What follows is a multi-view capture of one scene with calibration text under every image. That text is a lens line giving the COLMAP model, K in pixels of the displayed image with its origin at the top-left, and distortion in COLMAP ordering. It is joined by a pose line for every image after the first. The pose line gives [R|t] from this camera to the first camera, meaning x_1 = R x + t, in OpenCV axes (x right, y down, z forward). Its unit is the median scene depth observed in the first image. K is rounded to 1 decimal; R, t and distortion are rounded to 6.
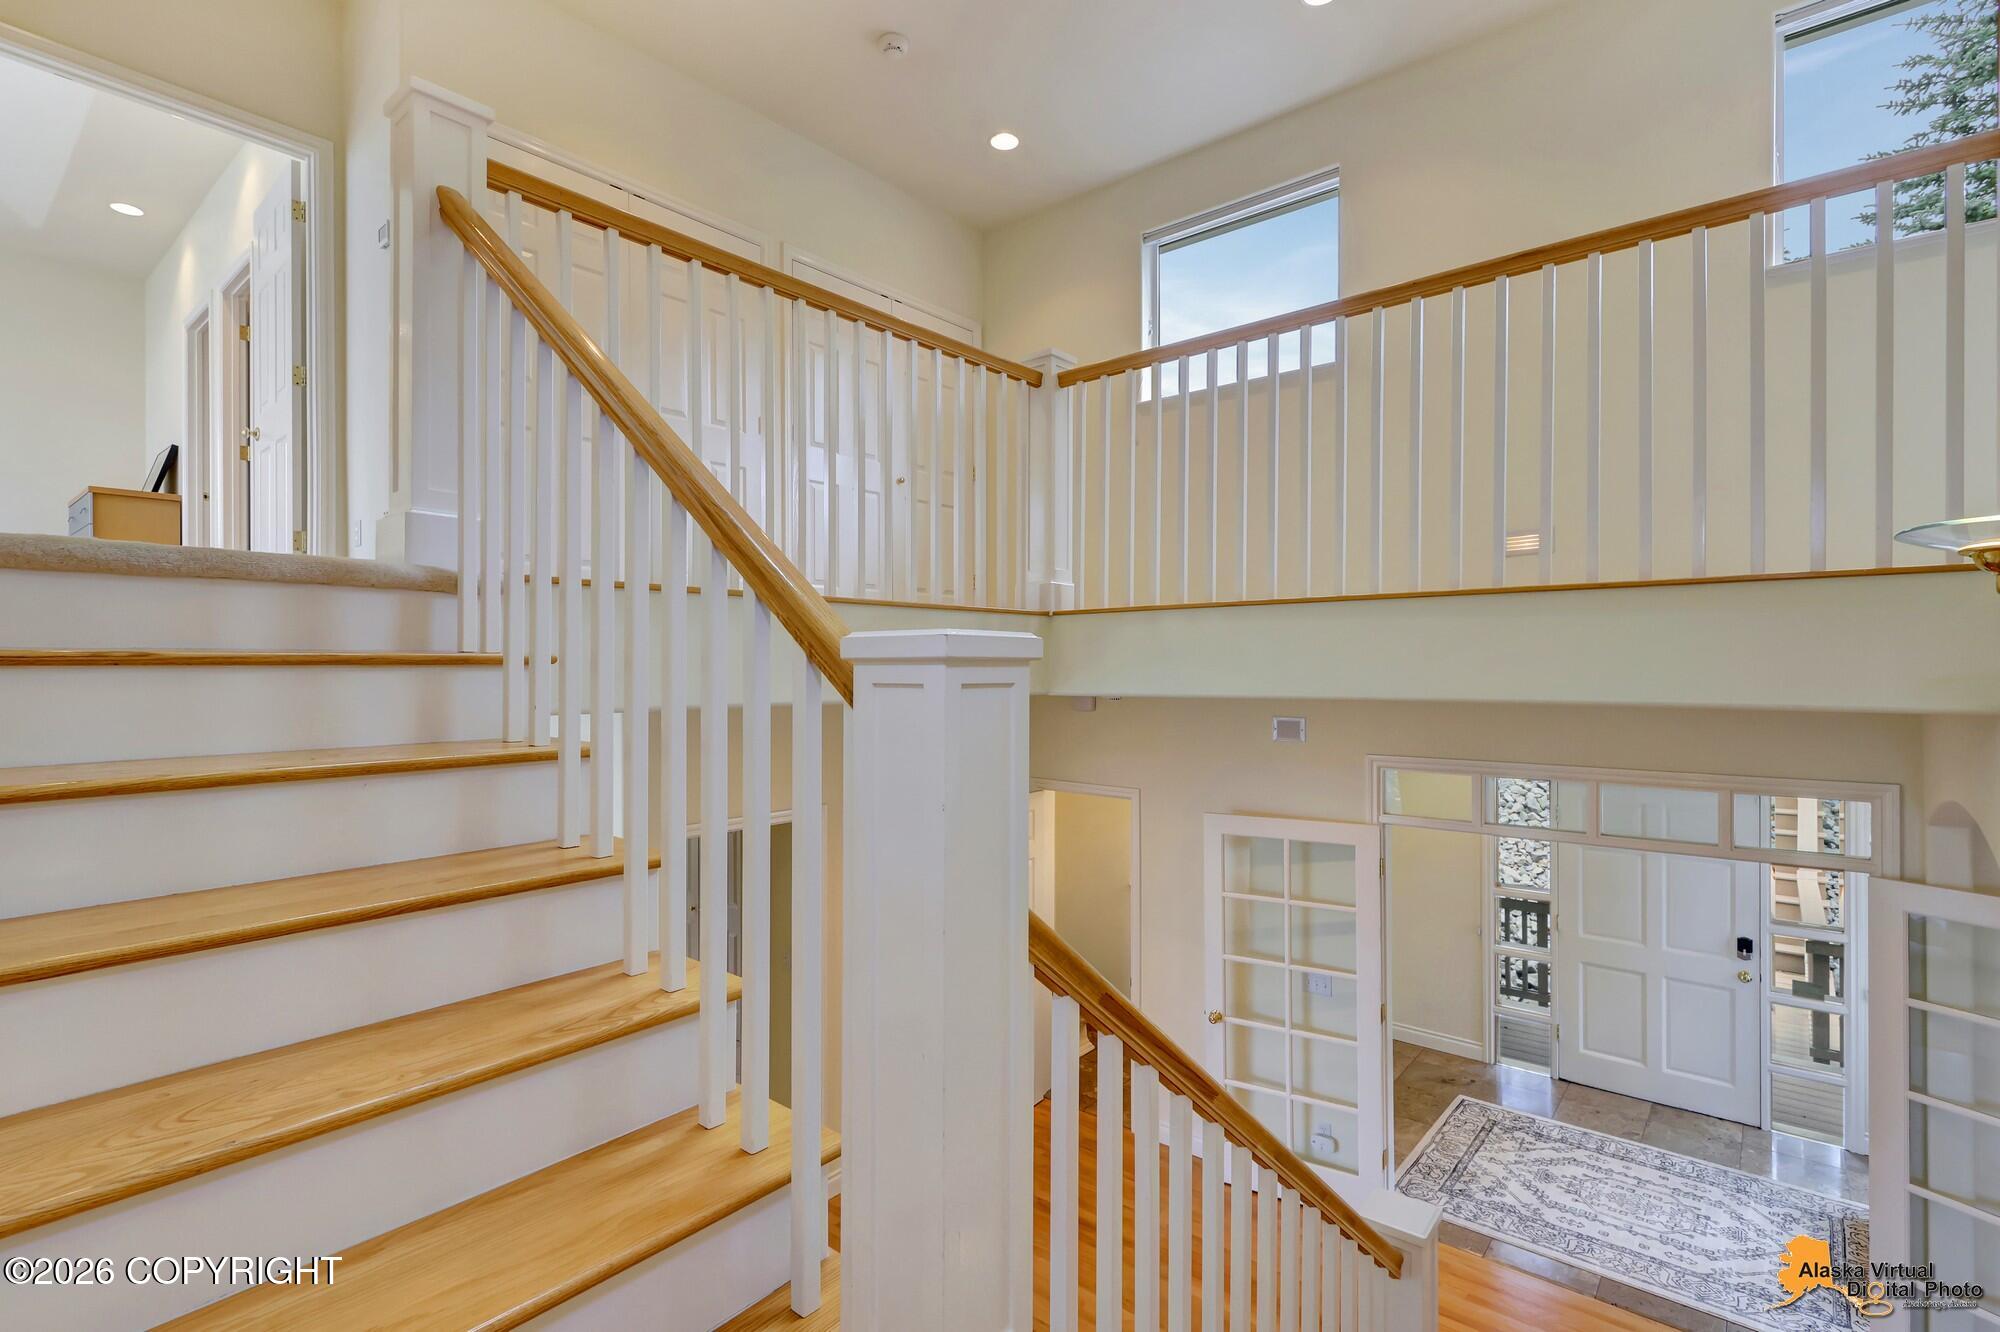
lens RADIAL K [[926.6, 0, 984.6], [0, 926.6, 662.0], [0, 0, 1]] dist [0.004251, -0.000460]
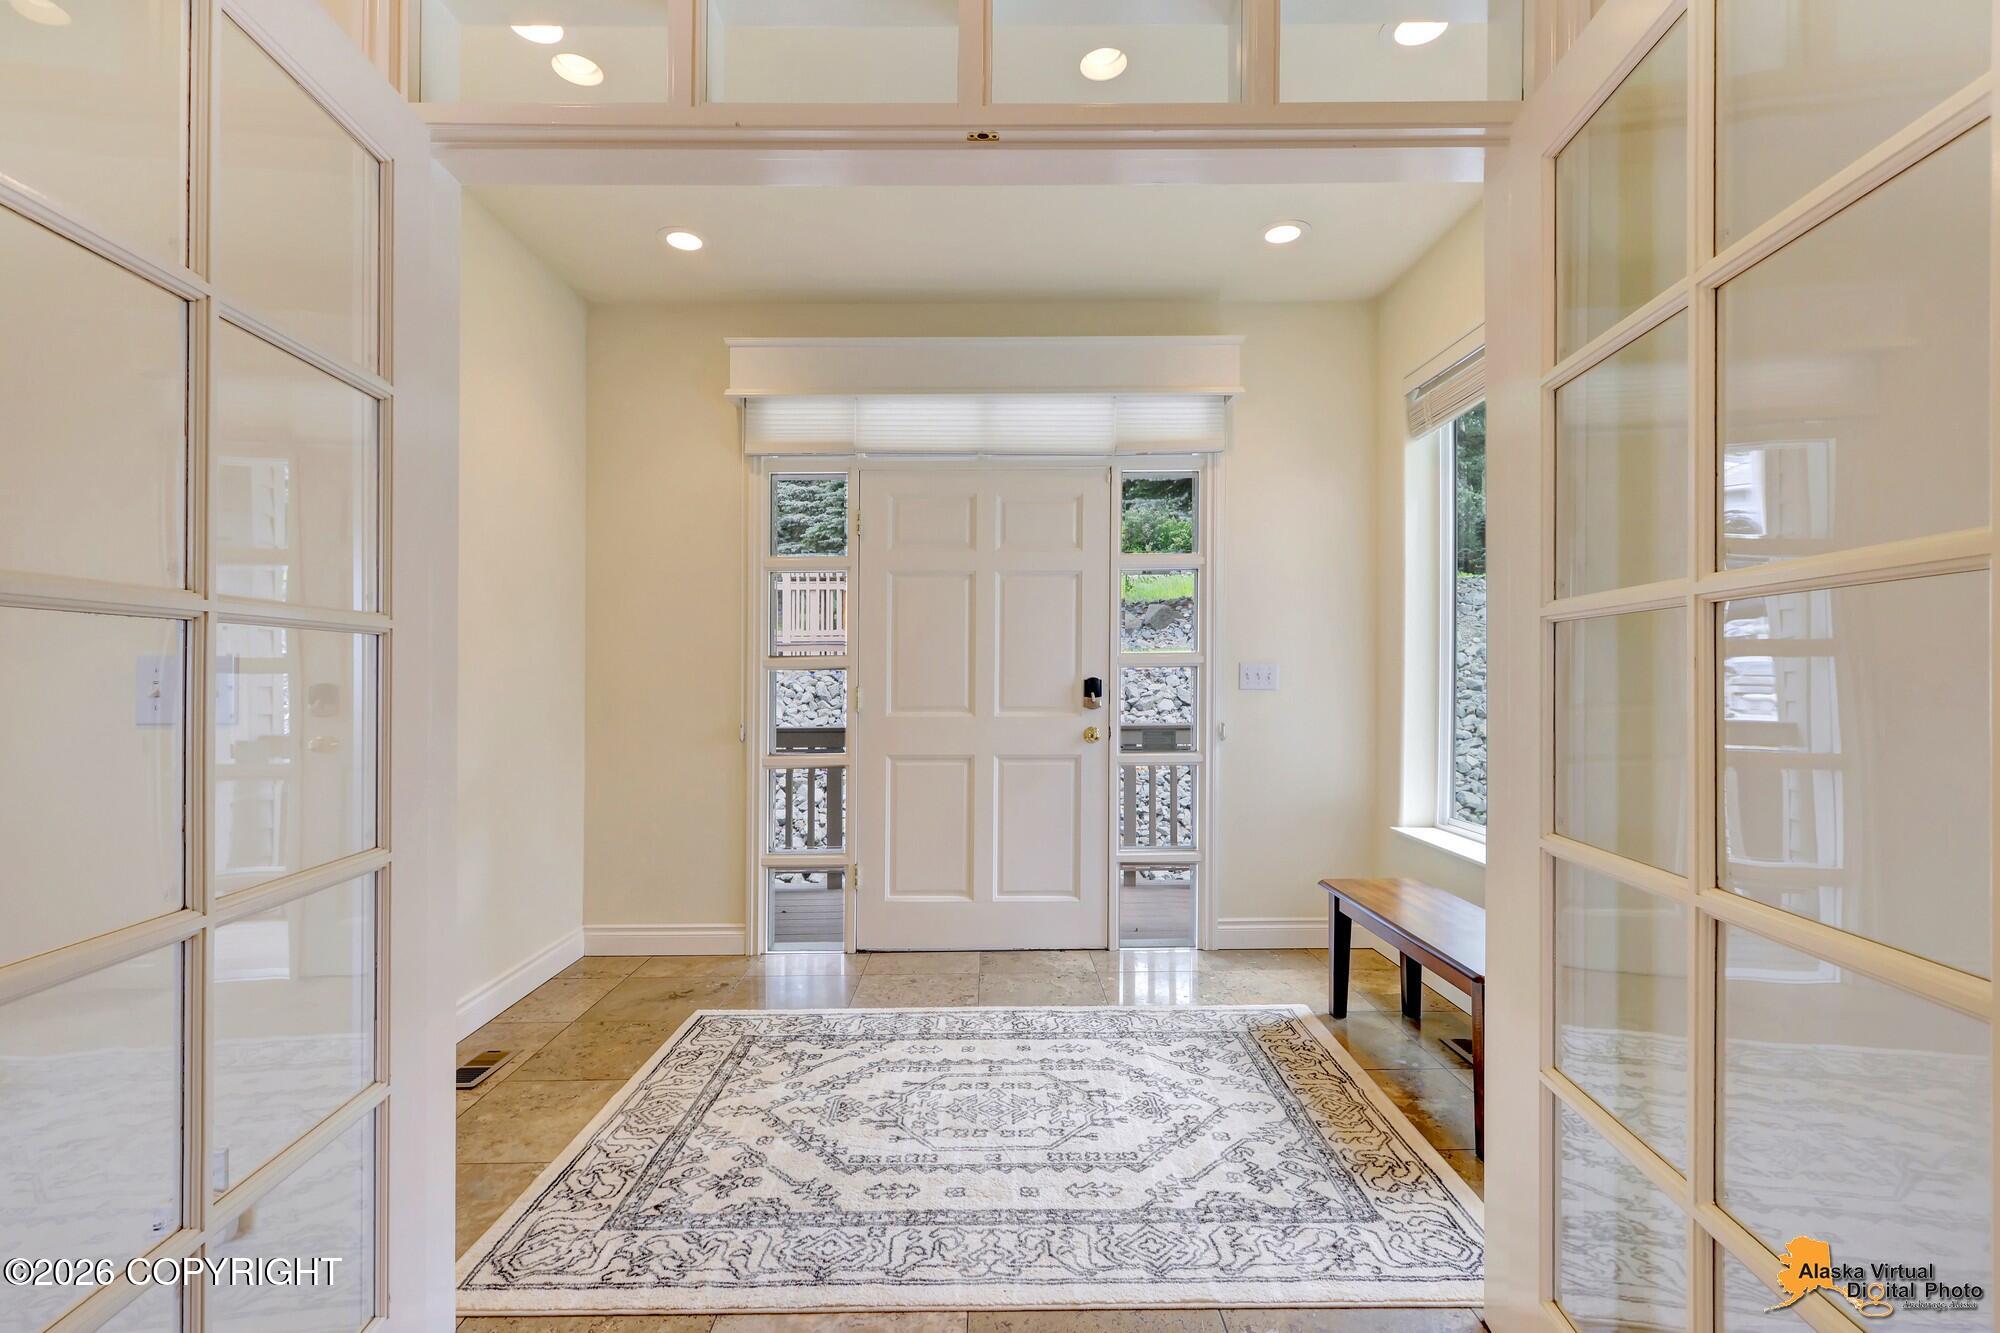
lens RADIAL K [[926.6, 0, 1002.9], [0, 926.6, 663.2], [0, 0, 1]] dist [0.004251, -0.000460]
pose [[0.747874, 0.021879, 0.663480, 0.344575], [-0.009958, 0.999714, -0.021741, 0.333777], [-0.663766, 0.009653, 0.747878, 0.585261]]
